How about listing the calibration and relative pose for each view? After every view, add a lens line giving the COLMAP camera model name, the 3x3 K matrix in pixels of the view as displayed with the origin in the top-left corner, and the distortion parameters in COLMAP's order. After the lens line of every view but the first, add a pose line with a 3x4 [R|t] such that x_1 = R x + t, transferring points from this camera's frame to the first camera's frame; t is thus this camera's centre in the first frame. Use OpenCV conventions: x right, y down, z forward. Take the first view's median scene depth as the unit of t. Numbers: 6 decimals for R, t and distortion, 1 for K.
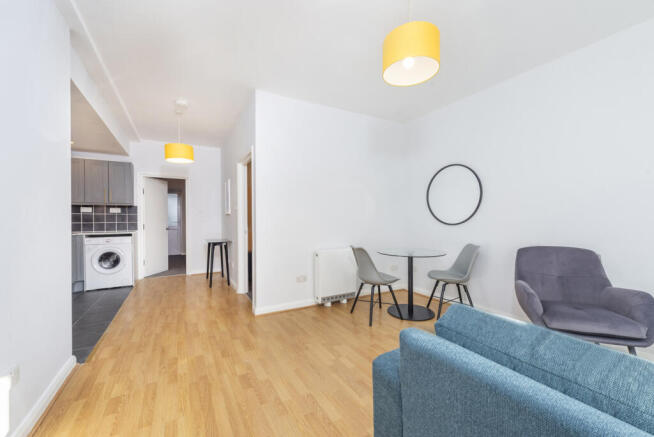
lens RADIAL K [[263.1, 0, 325.2], [0, 263.1, 222.1], [0, 0, 1]] dist [0.003719, 0.000214]
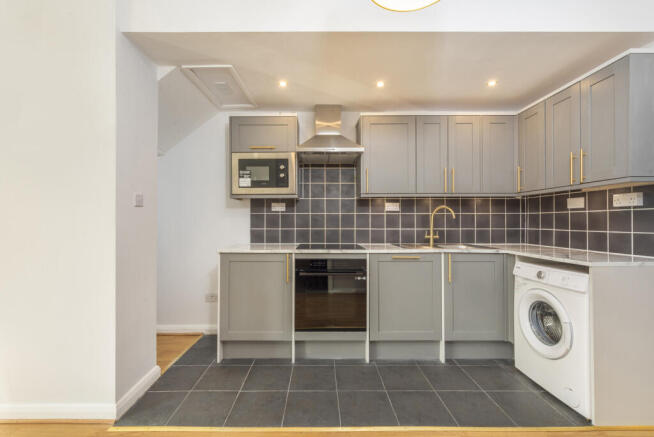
lens RADIAL K [[263.1, 0, 326.2], [0, 263.1, 219.5], [0, 0, 1]] dist [0.003719, 0.000214]
pose [[-0.504659, -0.002662, -0.863314, -0.264497], [-0.007401, 0.999972, 0.001243, -0.014677], [0.863287, 0.007016, -0.504665, 0.877734]]
